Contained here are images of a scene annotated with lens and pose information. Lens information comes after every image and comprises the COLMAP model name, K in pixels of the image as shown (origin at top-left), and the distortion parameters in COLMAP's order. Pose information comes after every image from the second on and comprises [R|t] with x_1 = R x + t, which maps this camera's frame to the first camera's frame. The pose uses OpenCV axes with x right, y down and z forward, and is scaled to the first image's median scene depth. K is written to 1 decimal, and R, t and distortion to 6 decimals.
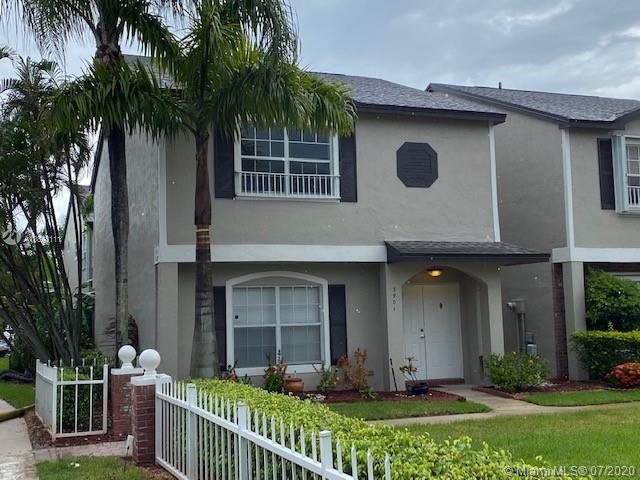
lens RADIAL K [[812.9, 0, 320.0], [0, 812.9, 240.0], [0, 0, 1]] dist [0.013060, -0.032901]
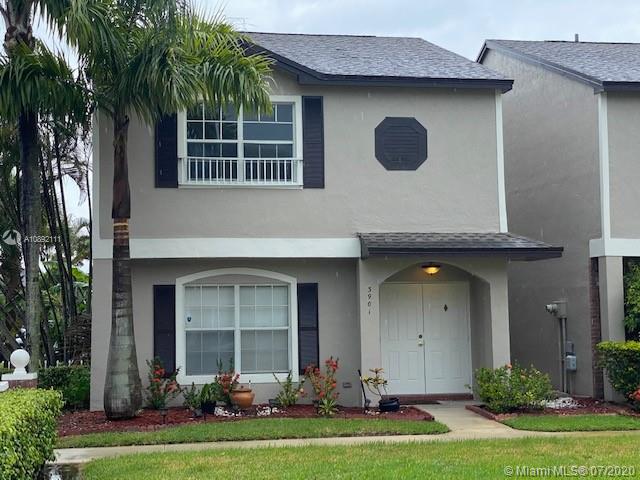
lens RADIAL K [[975.5, 0, 320.0], [0, 975.5, 240.0], [0, 0, 1]] dist [0.001653, 0.090051]
pose [[0.978258, -0.004105, -0.207353, 0.256944], [0.007990, 0.999808, 0.017906, -0.010429], [0.207239, -0.019173, 0.978102, -0.021638]]
